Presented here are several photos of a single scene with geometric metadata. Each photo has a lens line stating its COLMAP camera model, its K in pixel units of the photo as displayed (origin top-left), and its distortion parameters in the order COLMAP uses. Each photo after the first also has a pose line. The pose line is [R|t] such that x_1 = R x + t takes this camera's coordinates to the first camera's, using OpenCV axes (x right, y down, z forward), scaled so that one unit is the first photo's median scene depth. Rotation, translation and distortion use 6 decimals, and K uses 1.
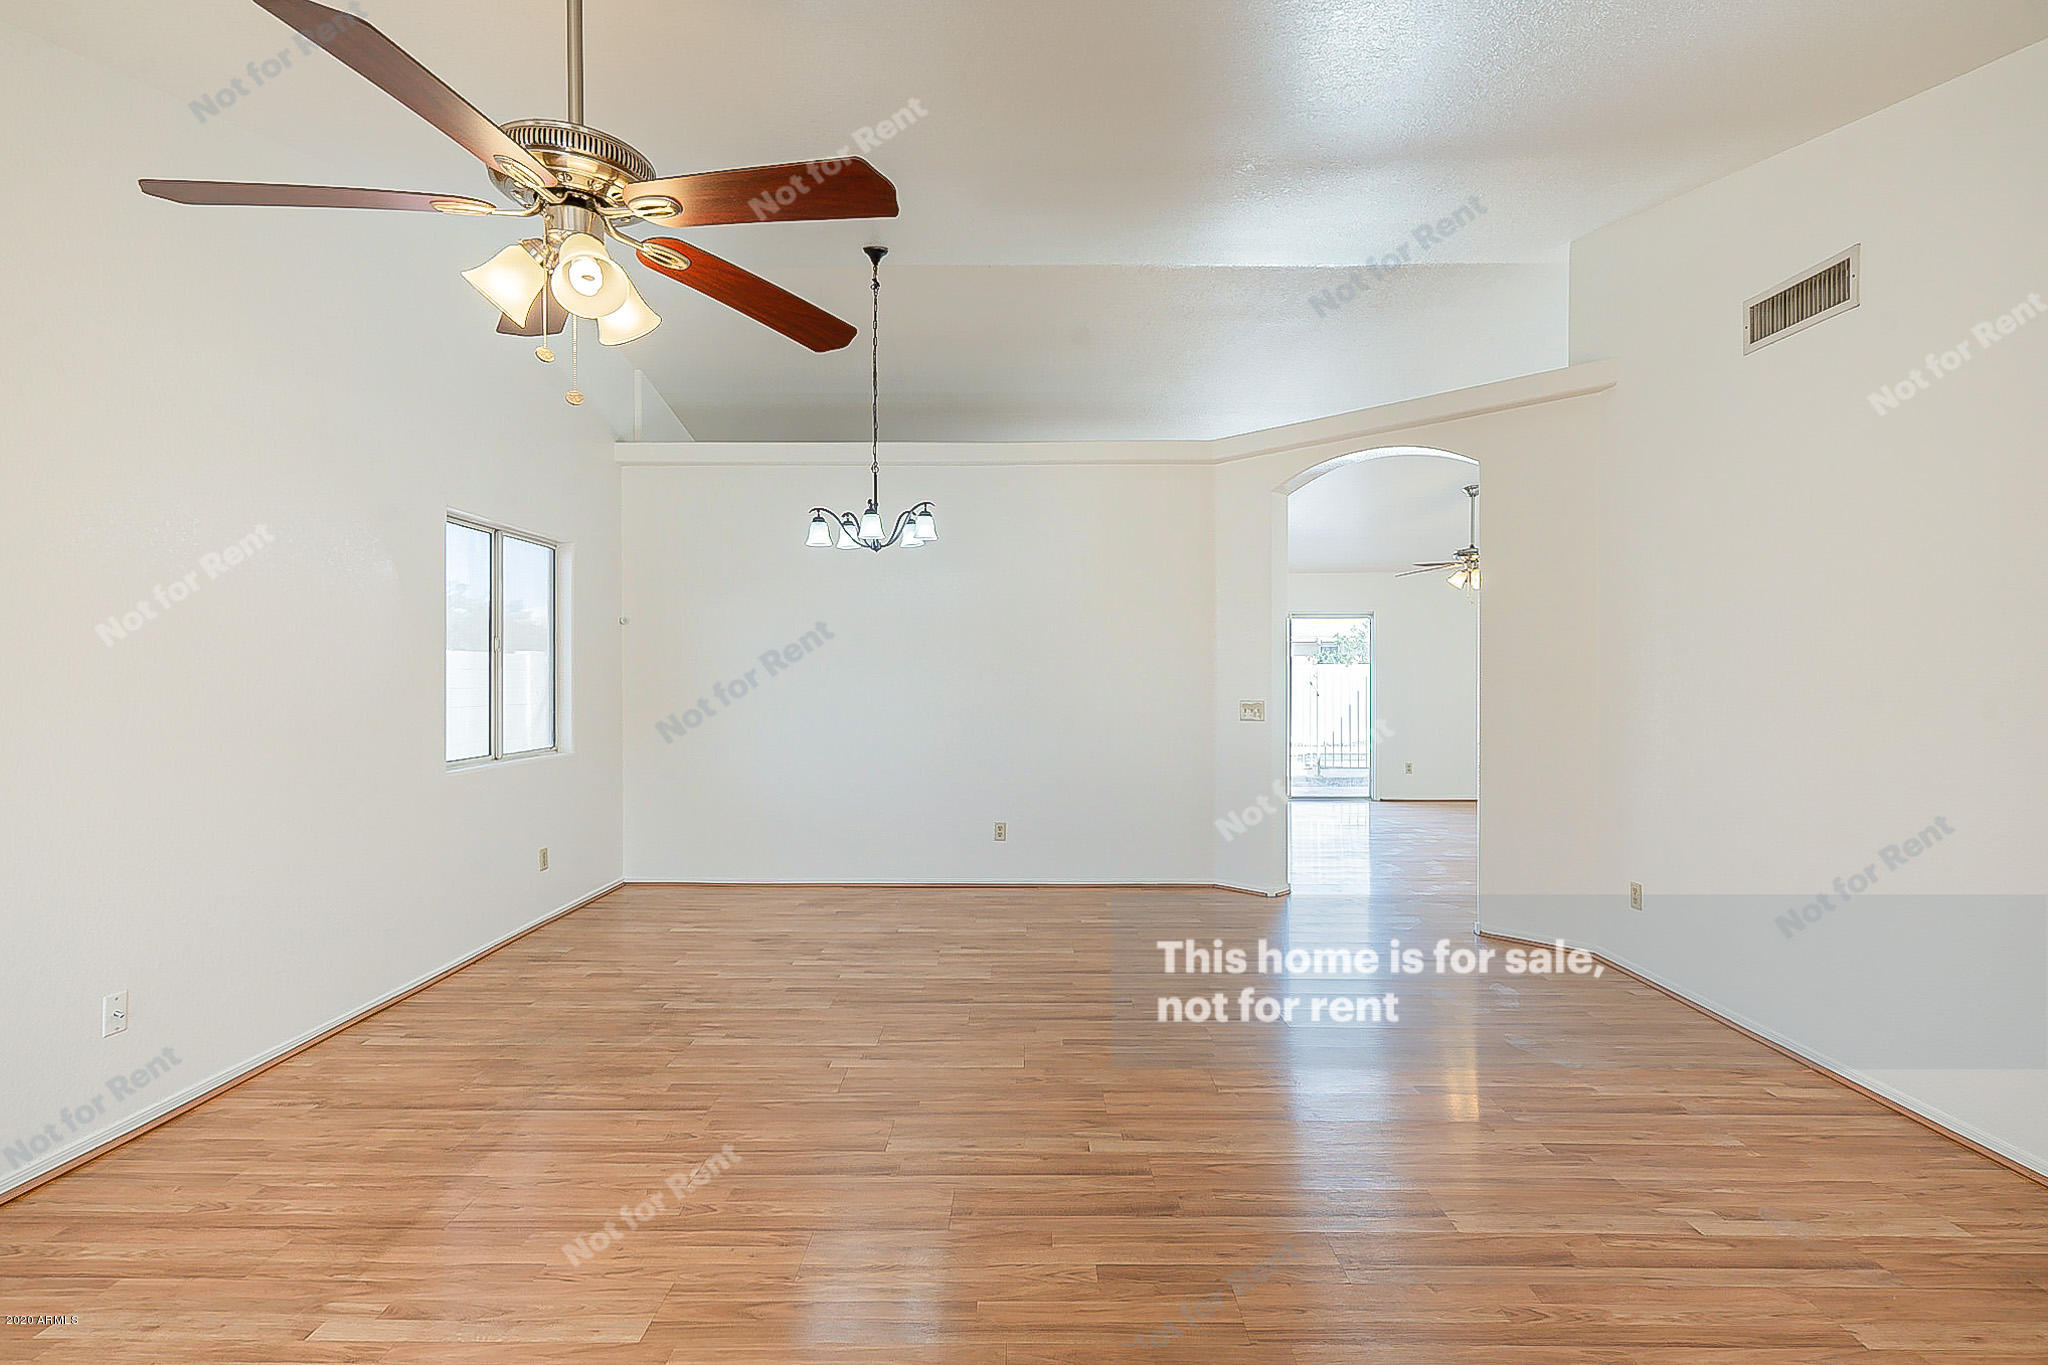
lens RADIAL K [[943.2, 0, 1020.9], [0, 943.2, 689.8], [0, 0, 1]] dist [0.001497, 0.000014]
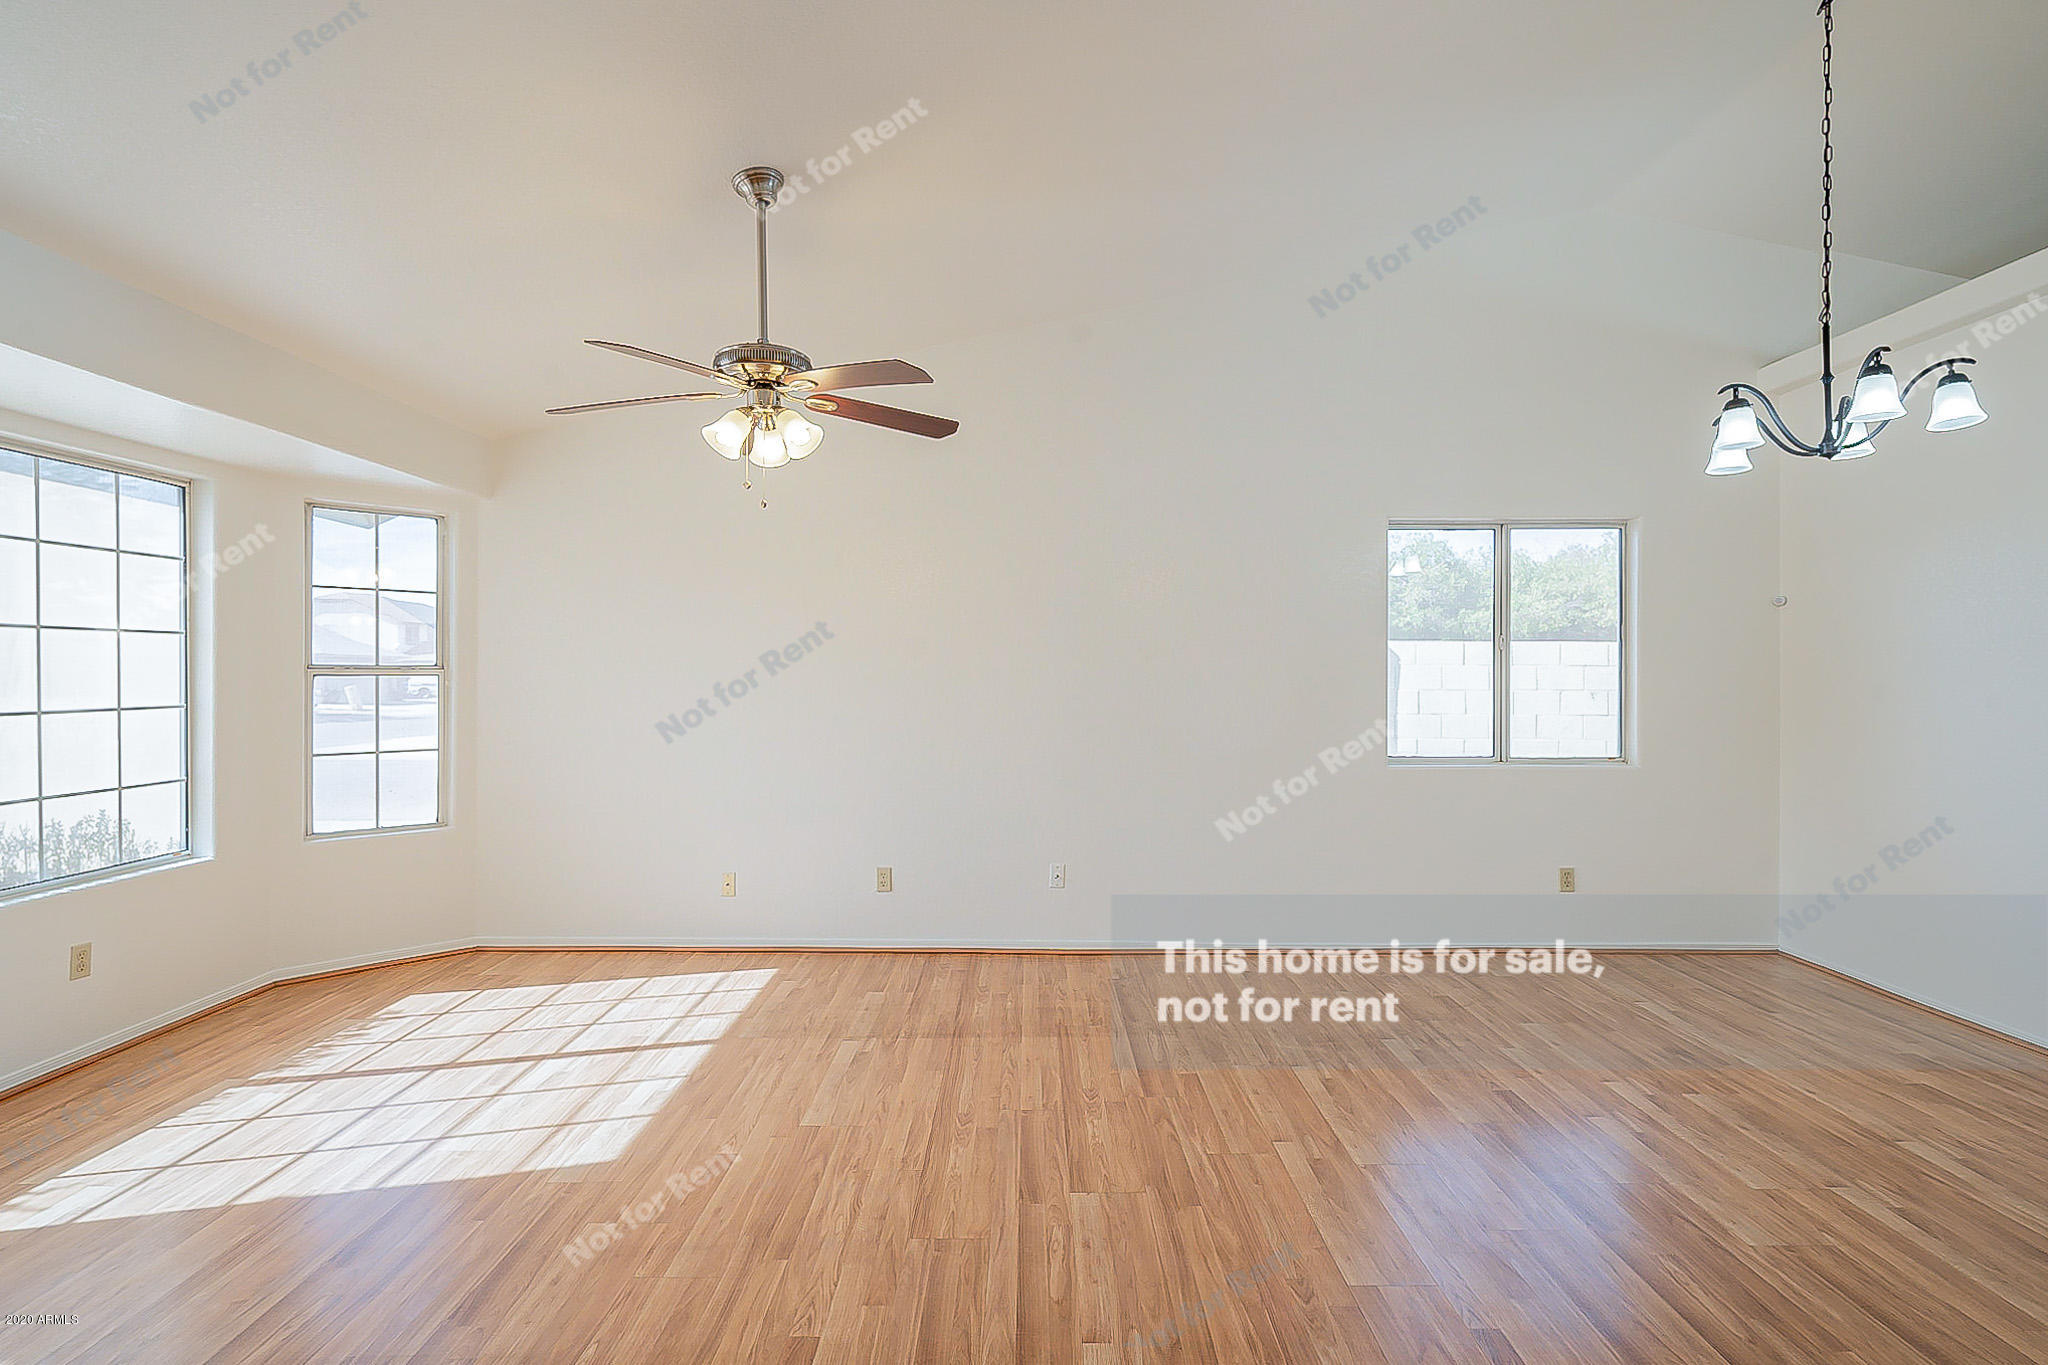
lens RADIAL K [[943.2, 0, 1020.9], [0, 943.2, 689.8], [0, 0, 1]] dist [0.001497, 0.000014]
pose [[0.017125, 0.006824, -0.999830, 0.664250], [-0.004031, 0.999969, 0.006756, -0.009359], [0.999845, 0.003914, 0.017152, 0.796964]]
